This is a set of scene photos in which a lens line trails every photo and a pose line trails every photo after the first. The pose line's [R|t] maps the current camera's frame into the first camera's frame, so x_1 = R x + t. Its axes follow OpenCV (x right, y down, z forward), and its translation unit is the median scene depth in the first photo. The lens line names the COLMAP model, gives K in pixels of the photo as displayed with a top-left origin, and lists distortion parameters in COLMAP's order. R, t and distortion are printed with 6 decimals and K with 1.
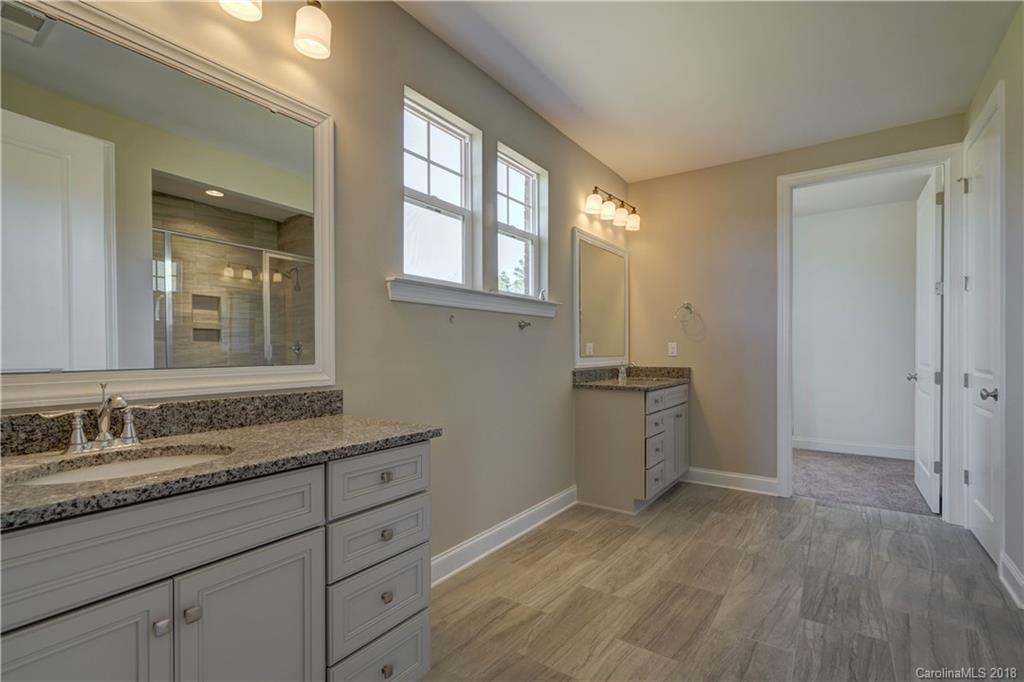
lens RADIAL K [[465.0, 0, 510.8], [0, 465.0, 347.2], [0, 0, 1]] dist [0.001741, 0.000079]
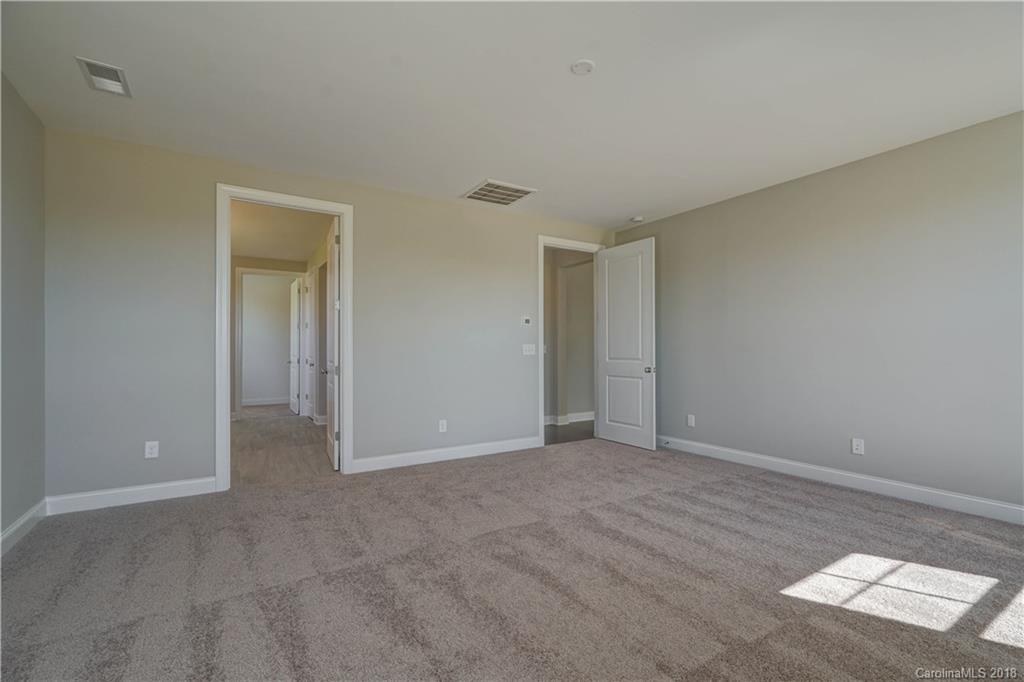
lens RADIAL K [[465.0, 0, 515.5], [0, 465.0, 344.4], [0, 0, 1]] dist [0.001741, 0.000079]
pose [[0.387136, 0.007072, 0.921996, -1.018185], [0.002867, 0.999957, -0.008874, 0.000114], [-0.922018, 0.006079, 0.387099, -1.135400]]
